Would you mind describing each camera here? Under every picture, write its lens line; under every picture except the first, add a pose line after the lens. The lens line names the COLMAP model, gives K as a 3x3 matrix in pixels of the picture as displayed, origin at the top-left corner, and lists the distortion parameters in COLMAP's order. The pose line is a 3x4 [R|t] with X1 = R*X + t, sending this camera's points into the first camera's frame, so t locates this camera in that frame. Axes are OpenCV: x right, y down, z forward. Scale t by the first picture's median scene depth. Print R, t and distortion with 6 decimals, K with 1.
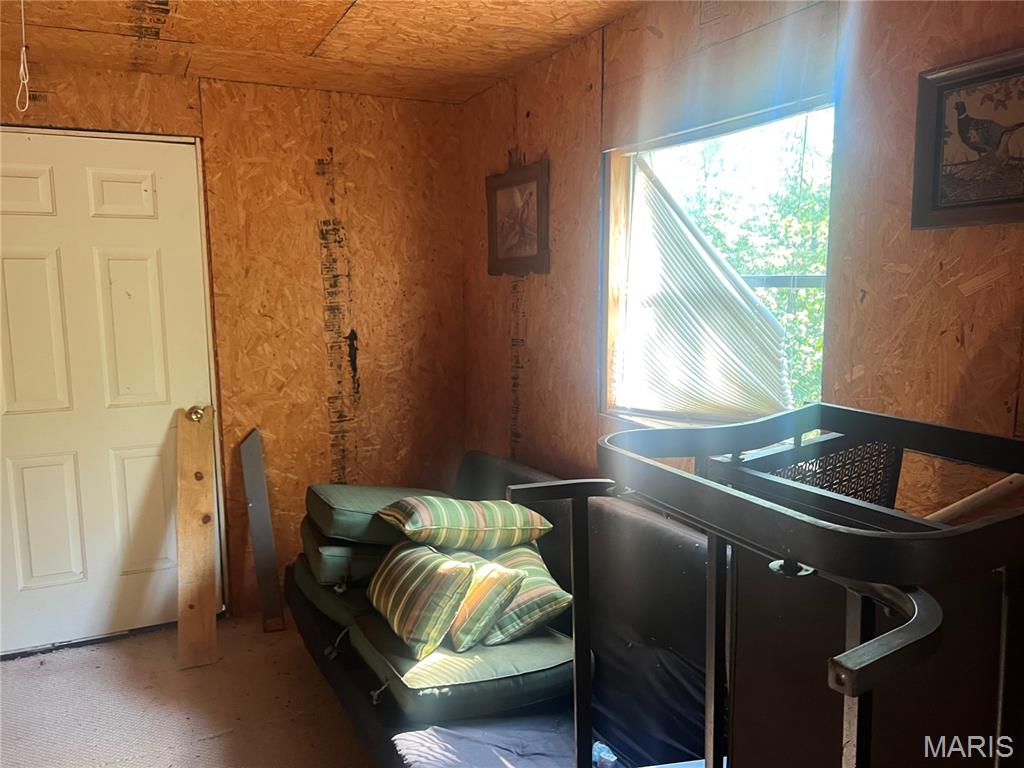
lens RADIAL K [[779.1, 0, 516.0], [0, 779.1, 392.4], [0, 0, 1]] dist [0.041650, -0.044221]
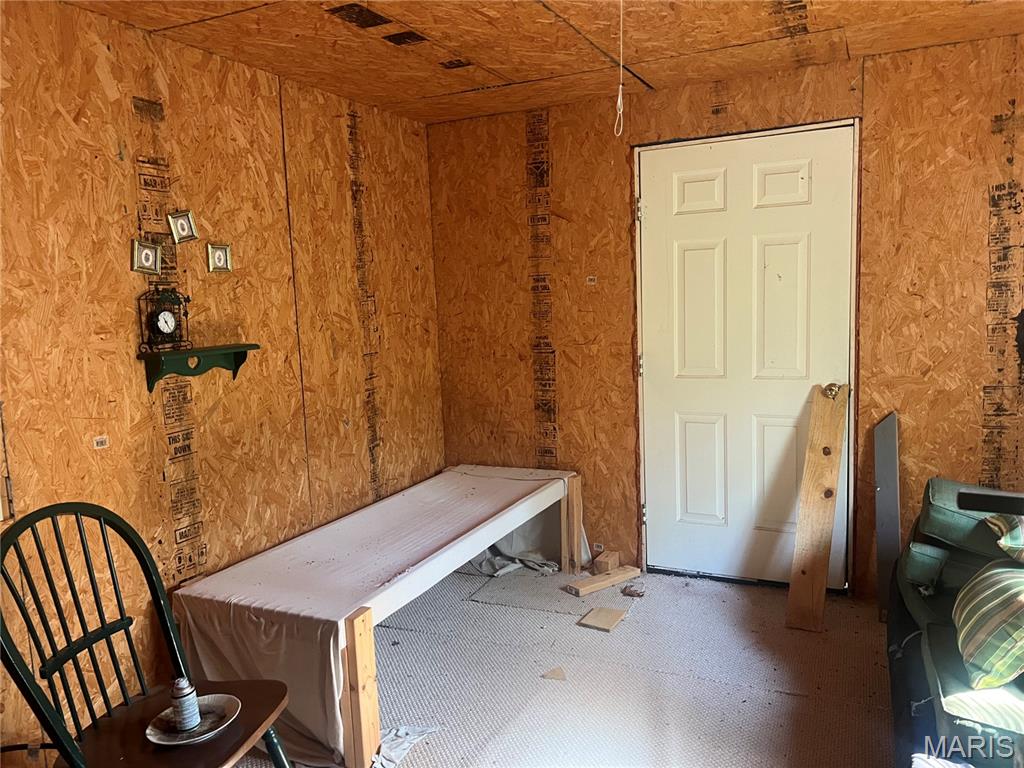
lens RADIAL K [[779.1, 0, 505.9], [0, 779.1, 390.9], [0, 0, 1]] dist [0.041650, -0.044221]
pose [[0.614829, 0.087078, -0.783838, 0.137157], [-0.071058, 0.995960, 0.054906, 0.001120], [0.785452, 0.021940, 0.618533, 0.029113]]
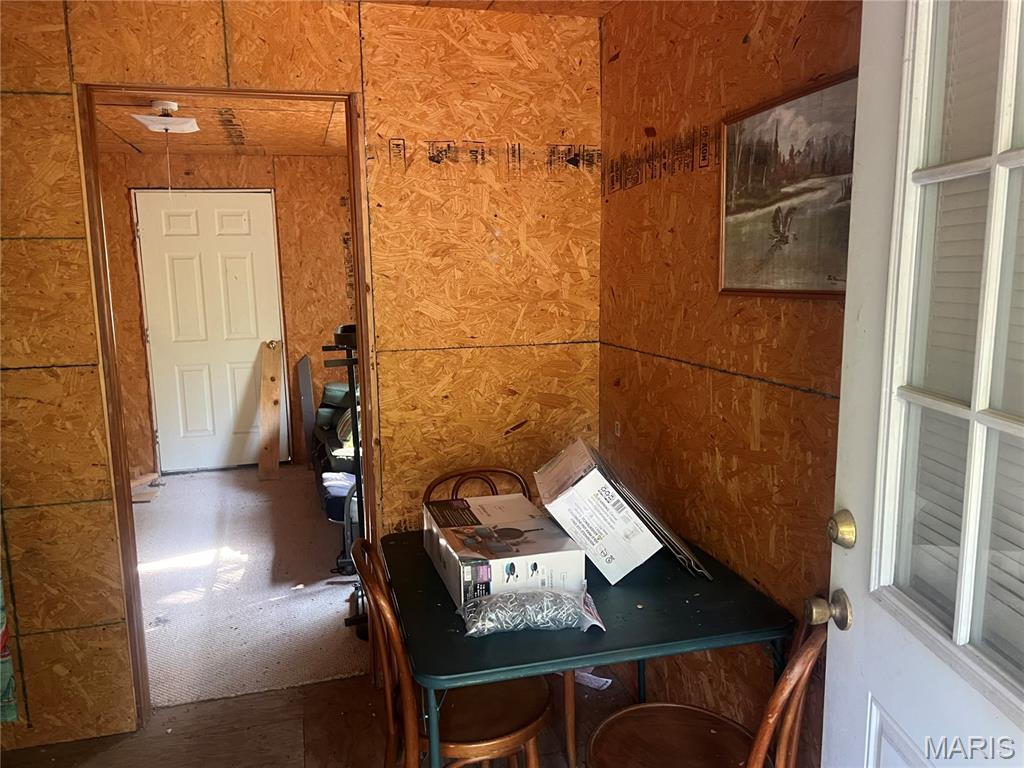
lens RADIAL K [[779.1, 0, 513.4], [0, 779.1, 387.2], [0, 0, 1]] dist [0.041650, -0.044221]
pose [[0.981453, 0.014939, -0.191118, 0.471941], [-0.011518, 0.999753, 0.019001, 0.084410], [0.191355, -0.016447, 0.981383, -0.639816]]
